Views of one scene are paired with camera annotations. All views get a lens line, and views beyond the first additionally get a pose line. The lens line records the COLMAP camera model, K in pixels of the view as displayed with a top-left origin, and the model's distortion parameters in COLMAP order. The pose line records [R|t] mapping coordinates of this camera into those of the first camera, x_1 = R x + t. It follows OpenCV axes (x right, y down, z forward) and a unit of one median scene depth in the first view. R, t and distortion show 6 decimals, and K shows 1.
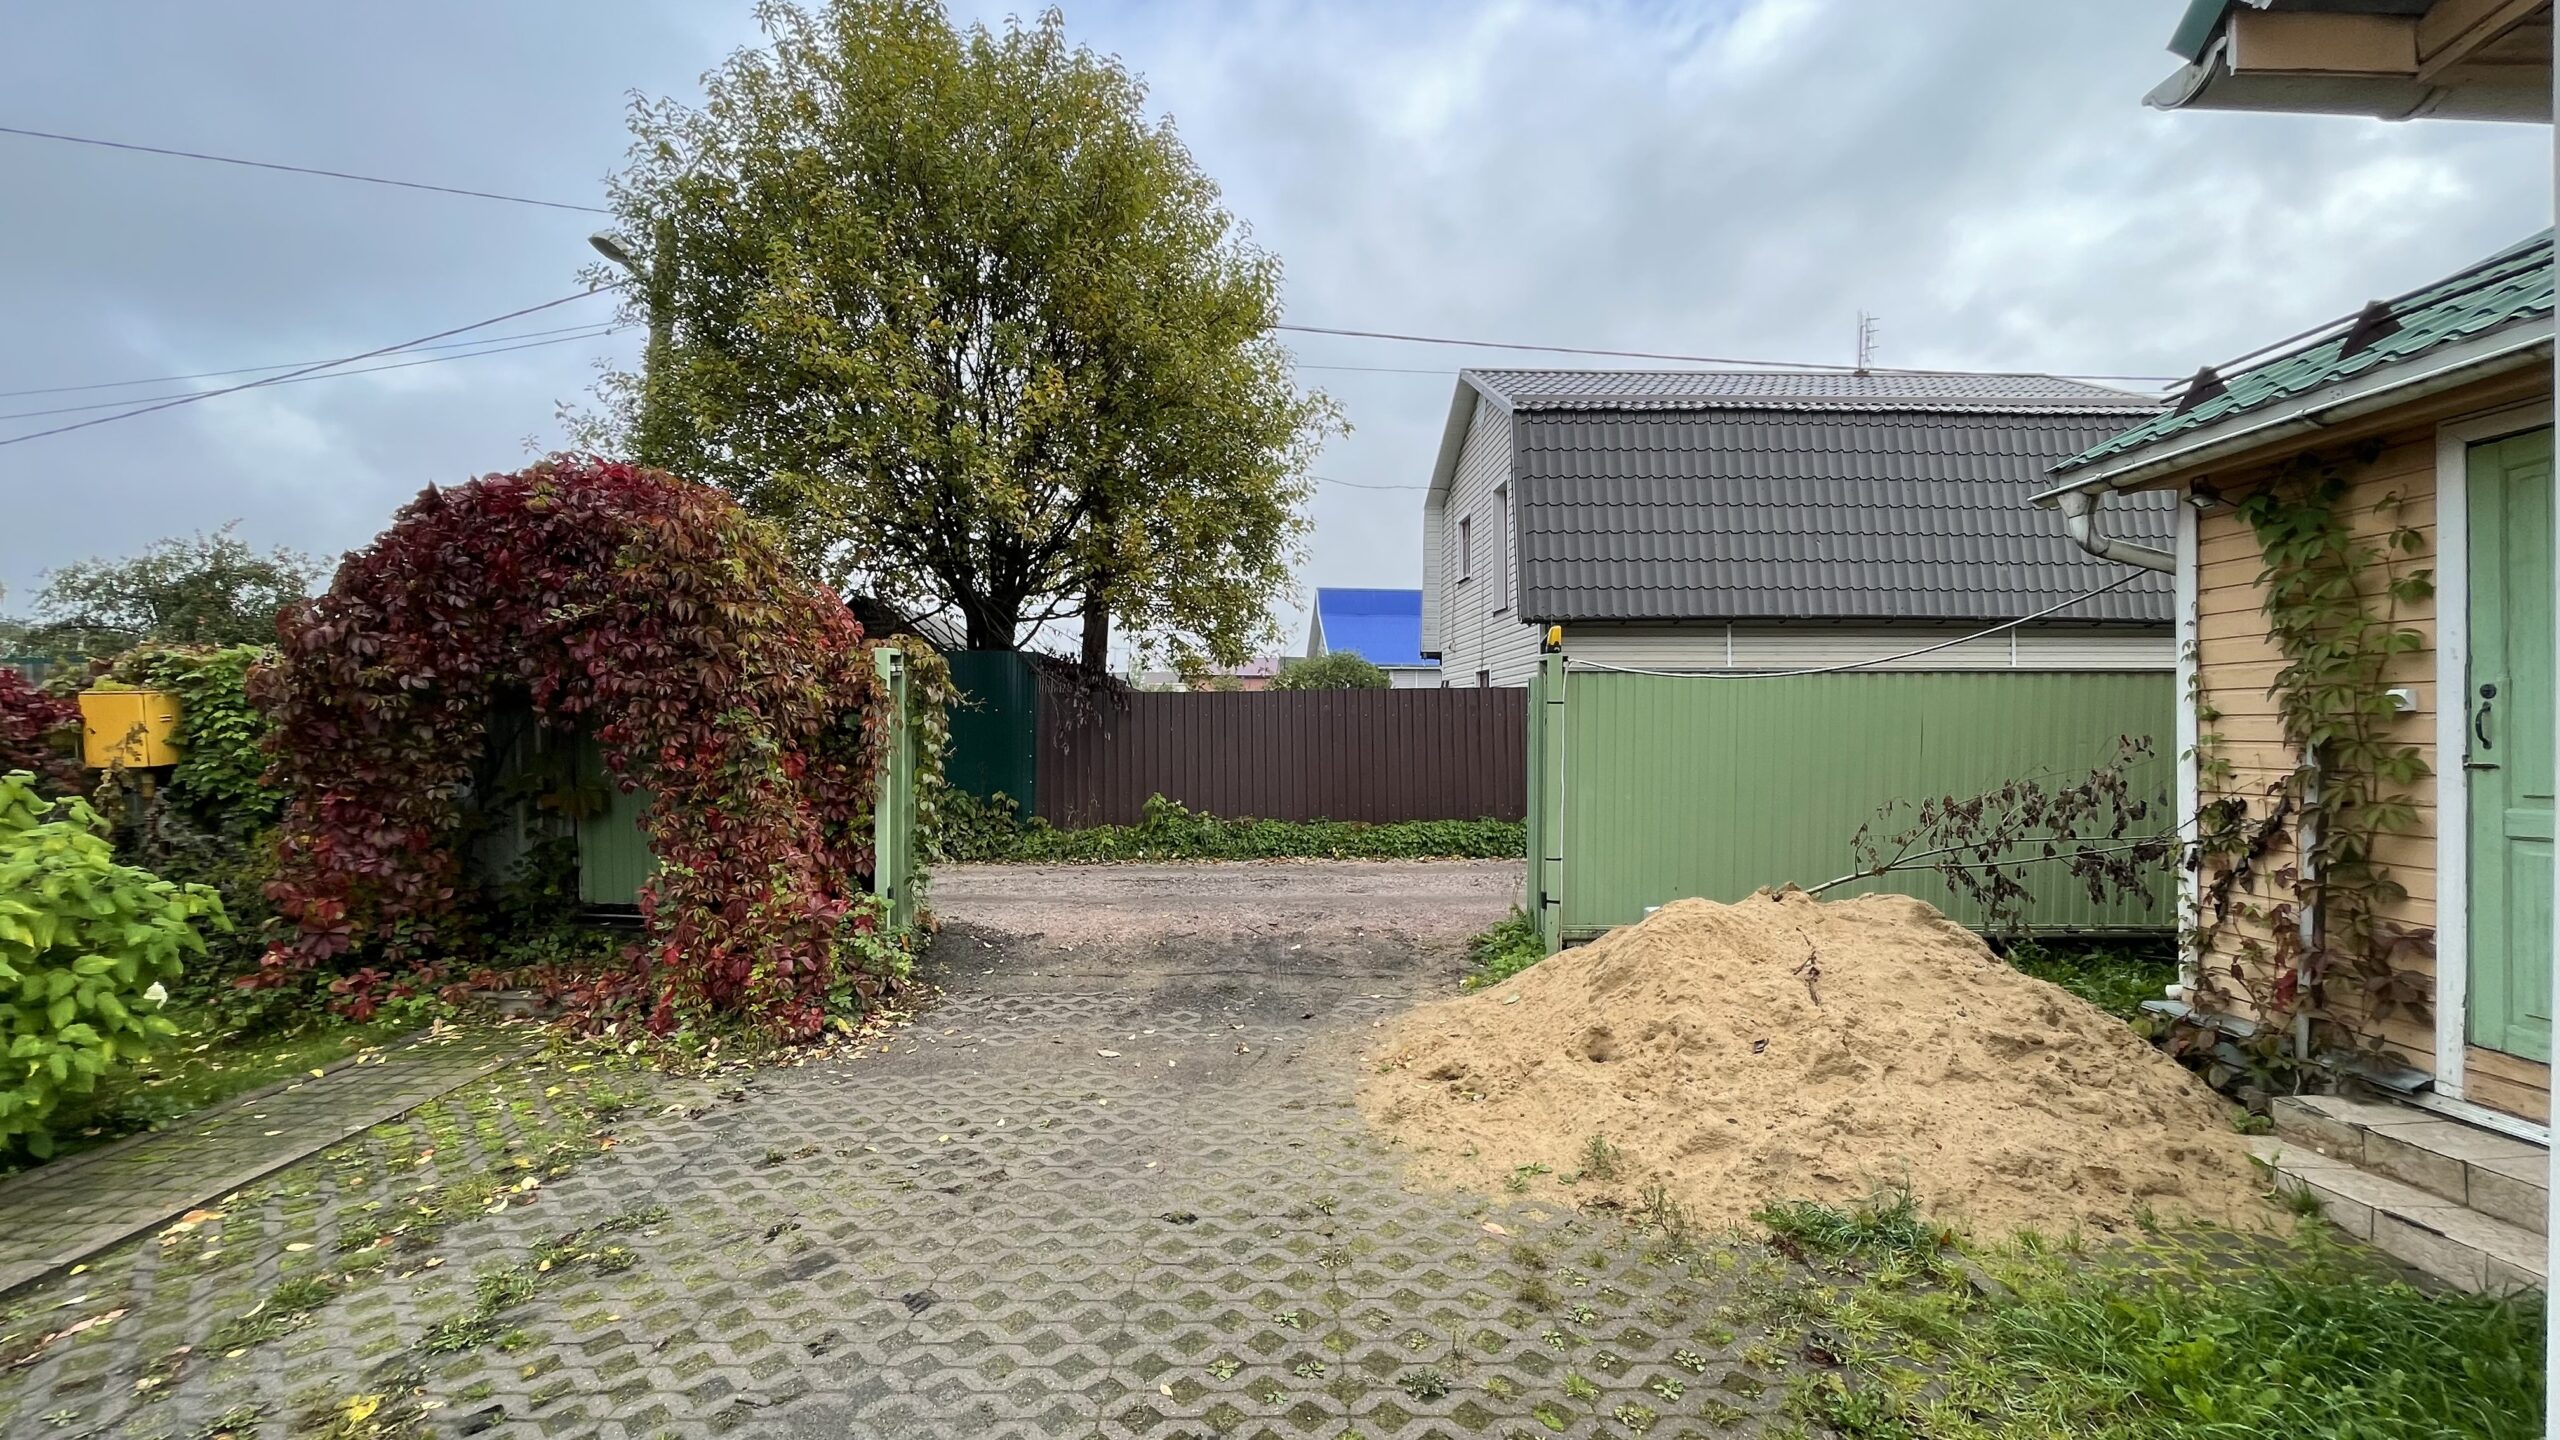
lens RADIAL K [[1041.7, 0, 1278.6], [0, 1041.7, 720.5], [0, 0, 1]] dist [-0.010894, 0.002463]
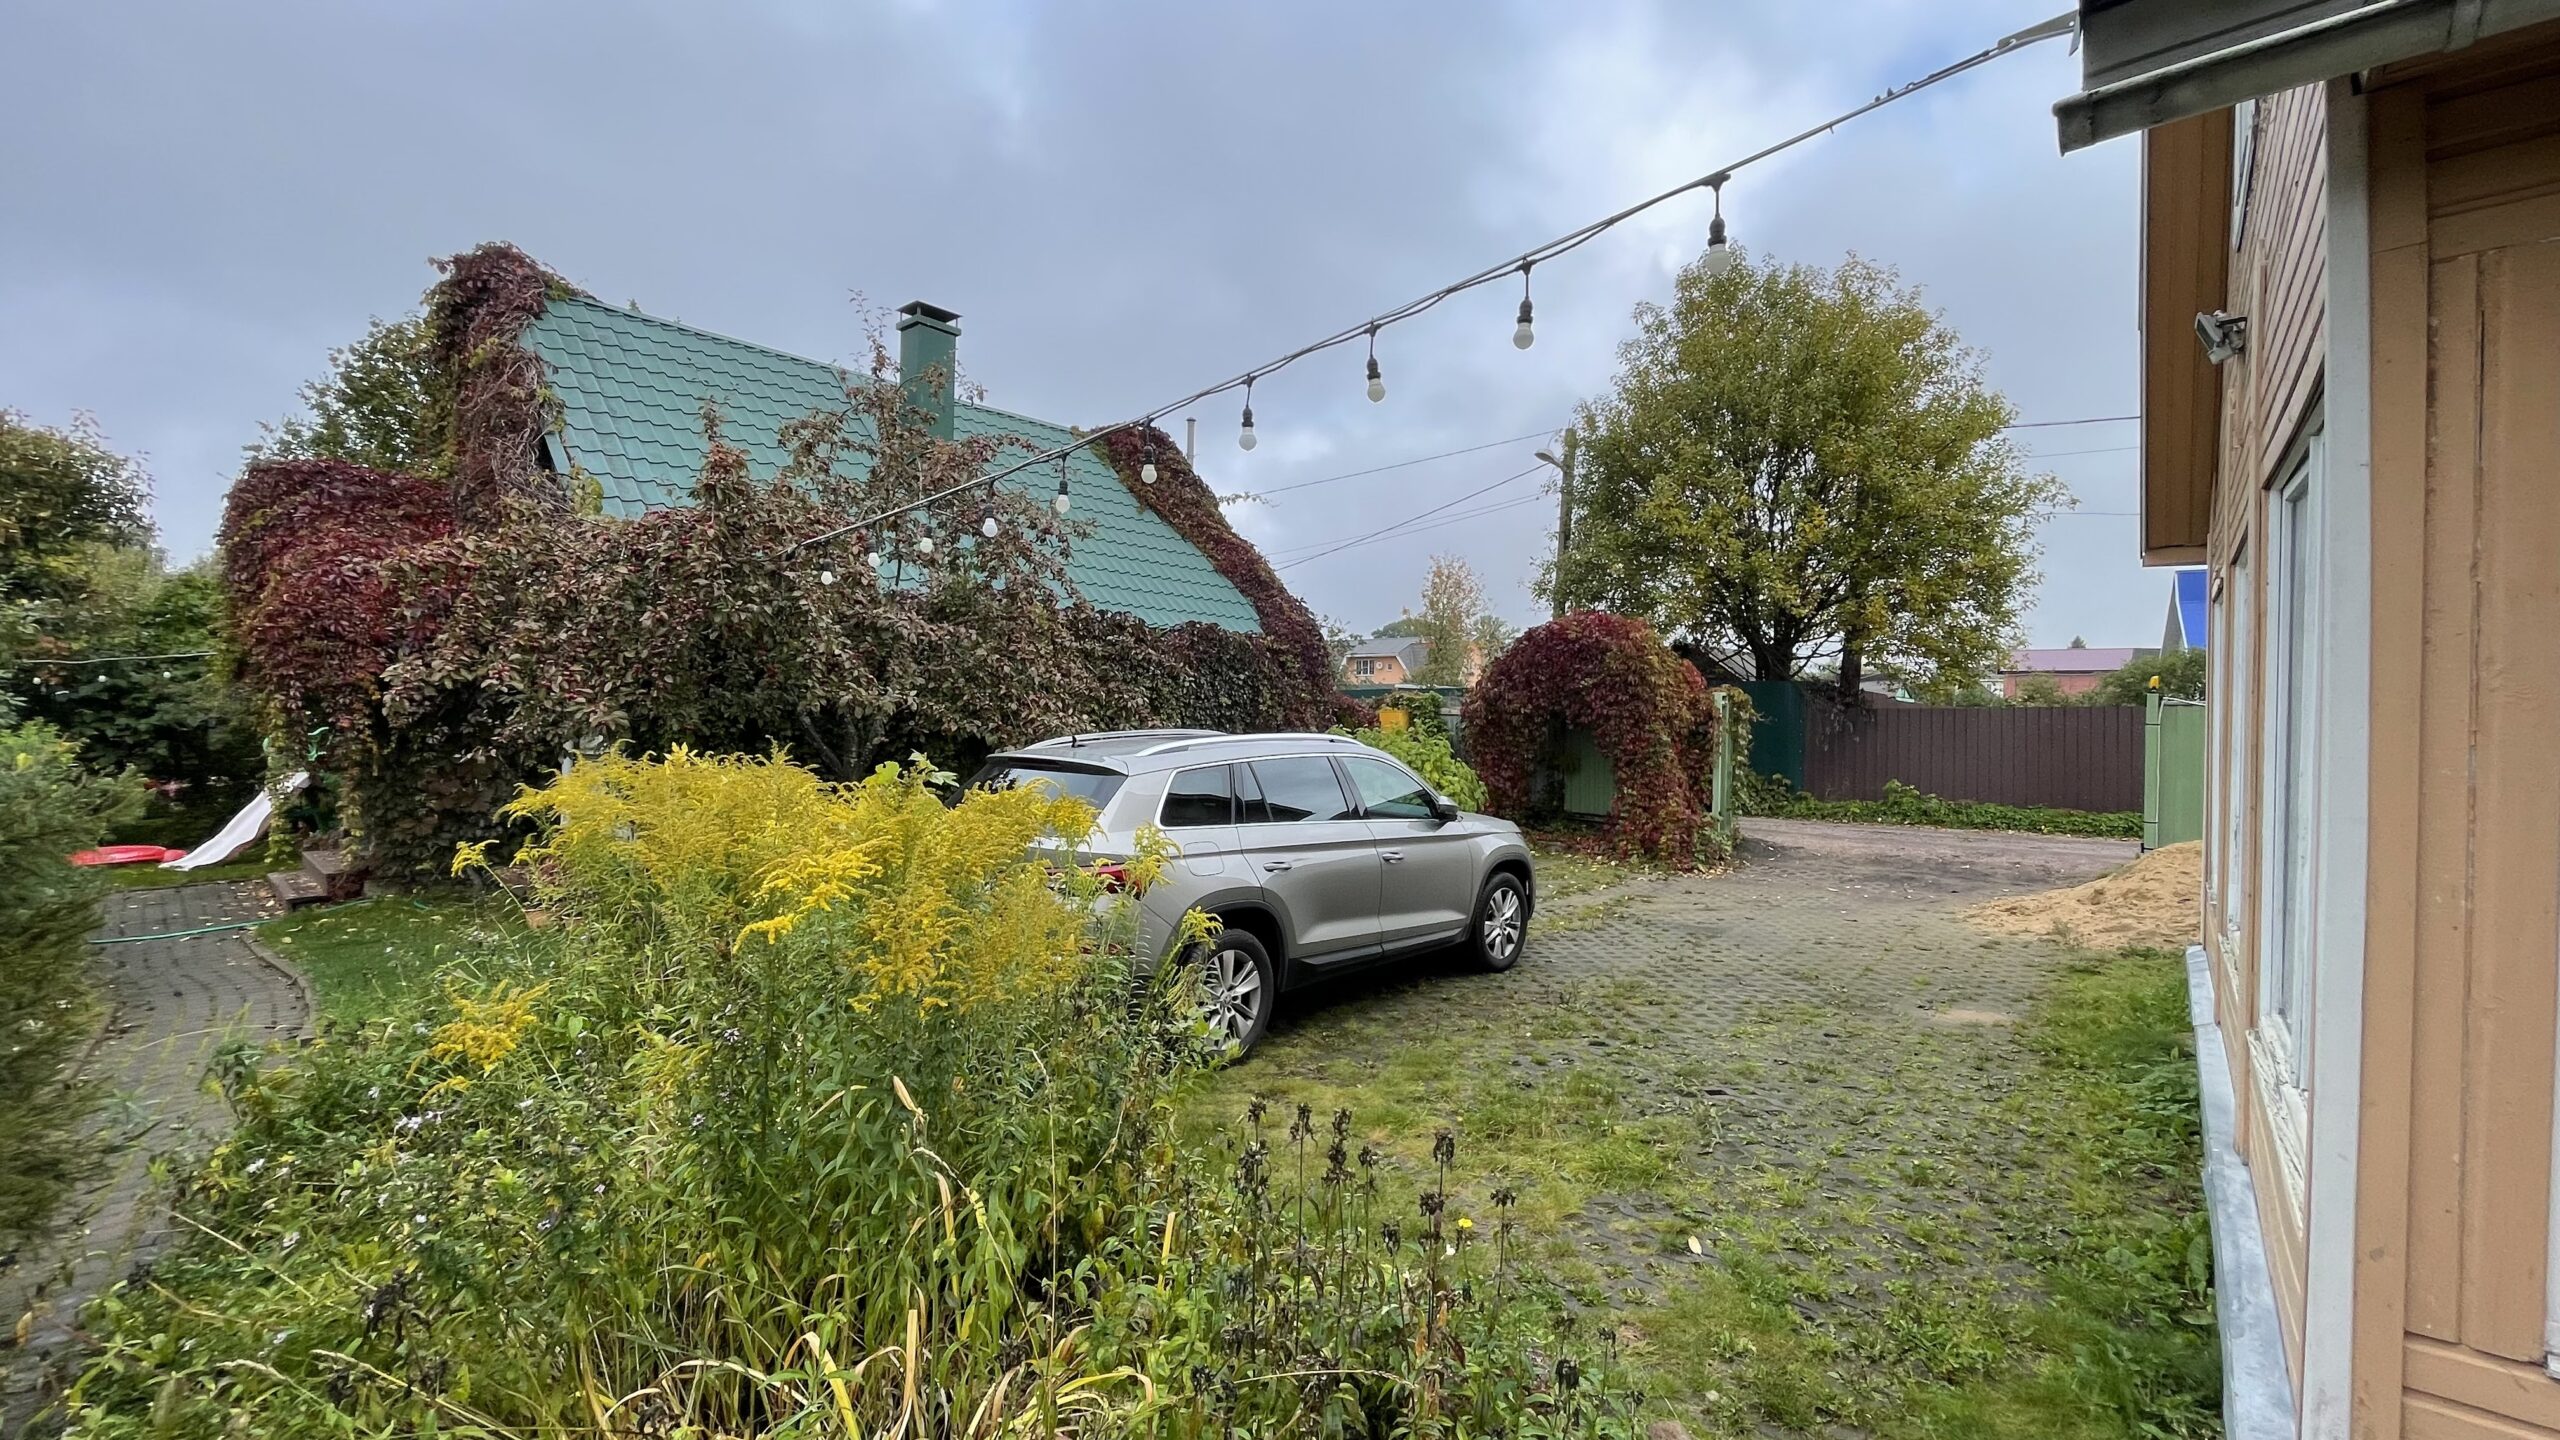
lens RADIAL K [[1041.7, 0, 1267.7], [0, 1041.7, 720.4], [0, 0, 1]] dist [-0.010894, 0.002463]
pose [[0.754275, 0.012419, -0.656441, 0.276127], [-0.011199, 0.999919, 0.006048, -0.017242], [0.656463, 0.002790, 0.754353, -1.058117]]
